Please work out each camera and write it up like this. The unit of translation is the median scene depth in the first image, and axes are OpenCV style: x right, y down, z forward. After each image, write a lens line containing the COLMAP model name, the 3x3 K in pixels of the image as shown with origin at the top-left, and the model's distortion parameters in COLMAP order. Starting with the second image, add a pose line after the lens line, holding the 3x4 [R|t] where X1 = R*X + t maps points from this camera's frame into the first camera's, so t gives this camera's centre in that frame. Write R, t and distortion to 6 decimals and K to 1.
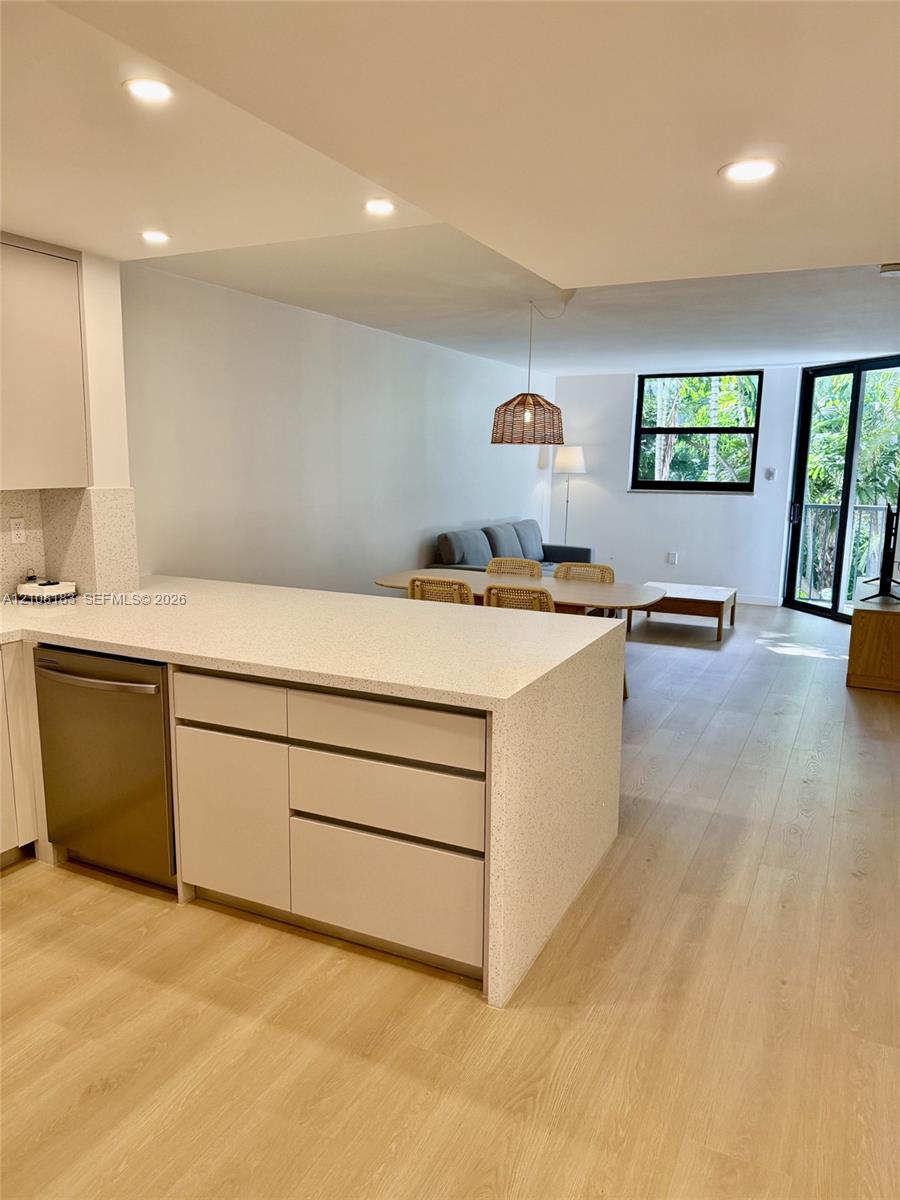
lens RADIAL K [[855.8, 0, 450.9], [0, 855.8, 598.0], [0, 0, 1]] dist [0.035715, -0.018895]
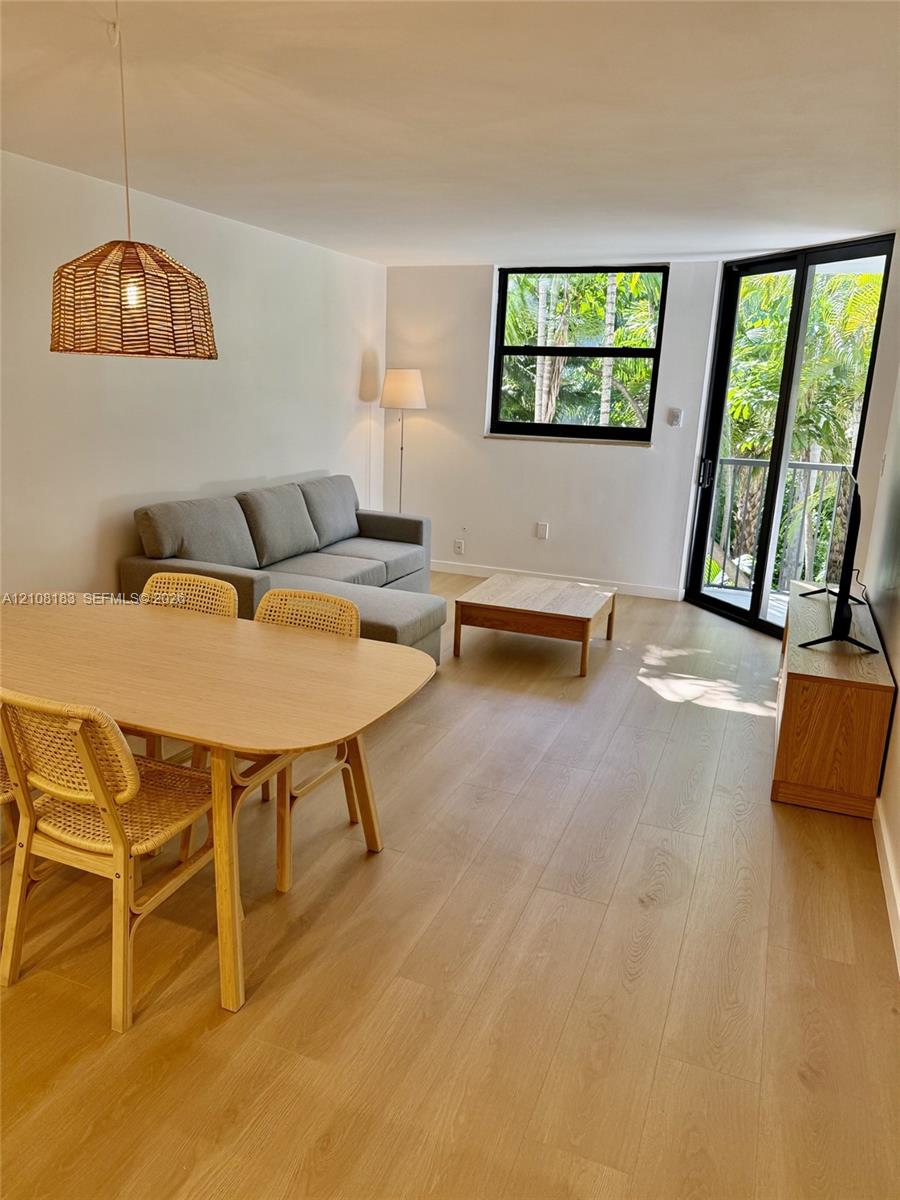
lens RADIAL K [[855.8, 0, 444.3], [0, 855.8, 601.9], [0, 0, 1]] dist [0.035715, -0.018895]
pose [[0.996988, 0.002377, 0.077518, 0.122347], [-0.009359, 0.995913, 0.089829, -0.051451], [-0.076988, -0.090284, 0.992936, 0.285351]]
